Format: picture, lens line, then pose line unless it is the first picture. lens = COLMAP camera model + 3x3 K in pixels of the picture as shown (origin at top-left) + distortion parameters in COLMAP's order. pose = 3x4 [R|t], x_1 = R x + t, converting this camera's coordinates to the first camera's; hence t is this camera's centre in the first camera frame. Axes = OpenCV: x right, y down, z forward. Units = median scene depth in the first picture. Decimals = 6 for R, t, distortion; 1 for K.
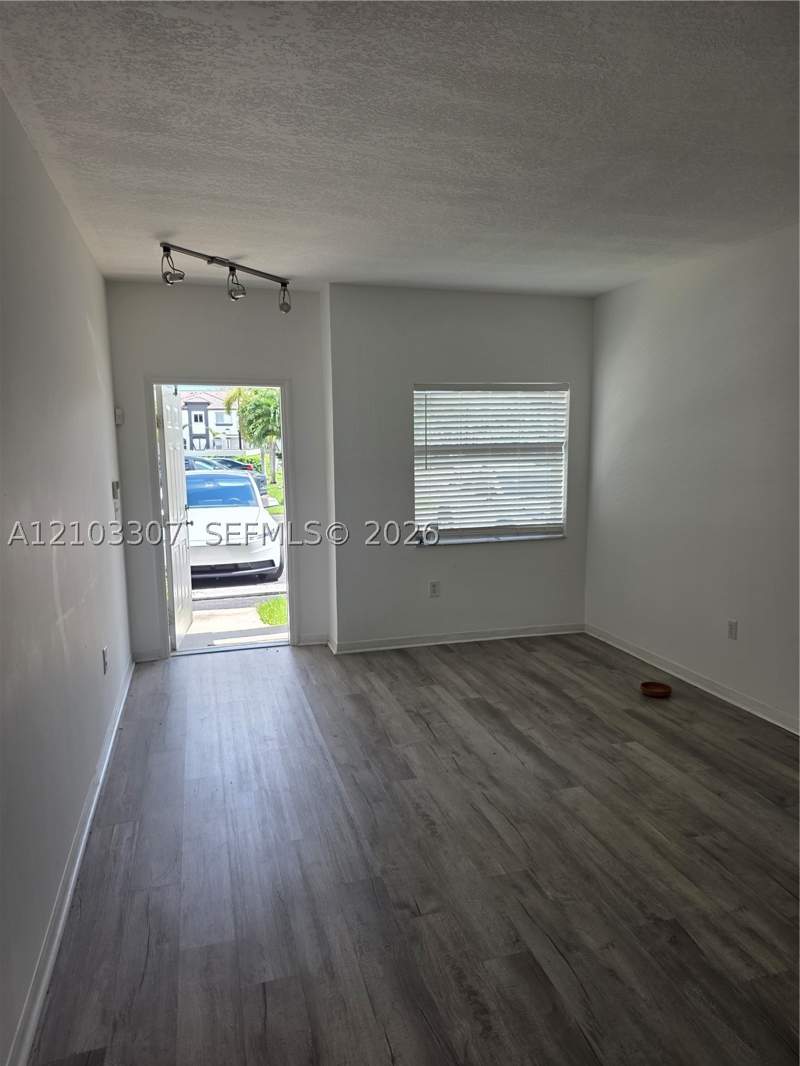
lens RADIAL K [[711.0, 0, 401.0], [0, 711.0, 531.1], [0, 0, 1]] dist [0.045790, -0.029406]
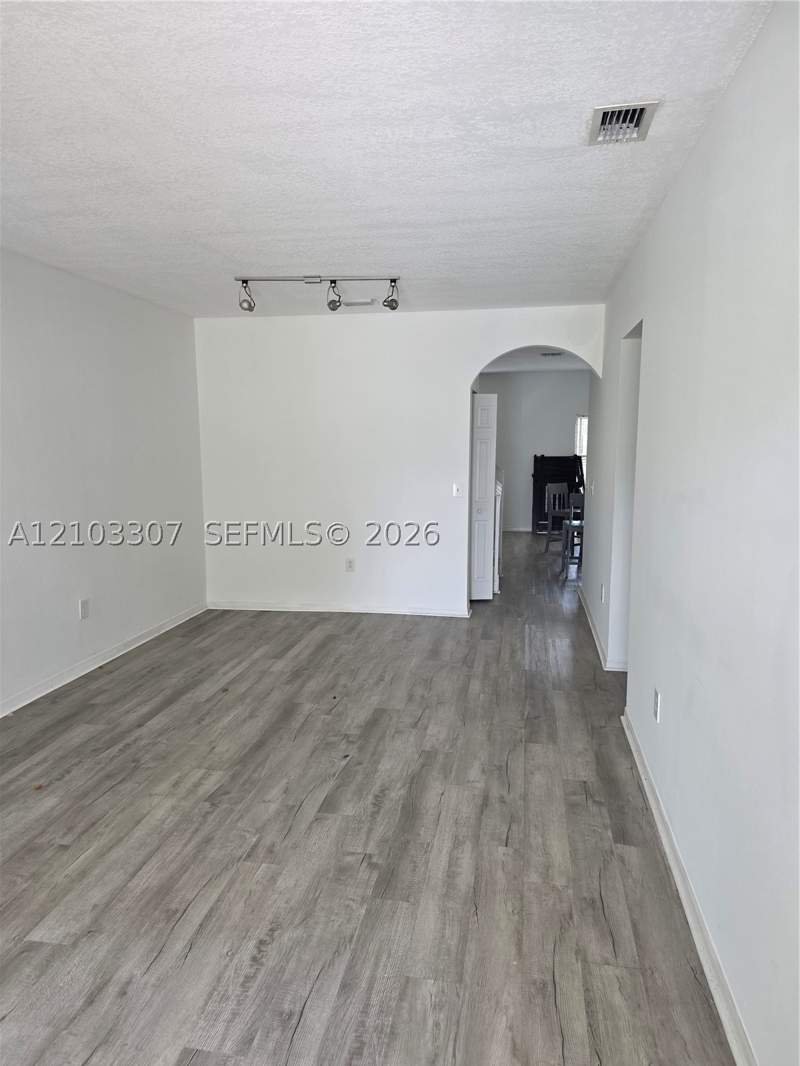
lens RADIAL K [[711.0, 0, 401.0], [0, 711.0, 535.9], [0, 0, 1]] dist [0.045790, -0.029406]
pose [[-0.898898, -0.044087, 0.435934, -0.477815], [0.069098, 0.968212, 0.240399, -0.219174], [-0.432675, 0.246216, -0.867277, 1.762211]]
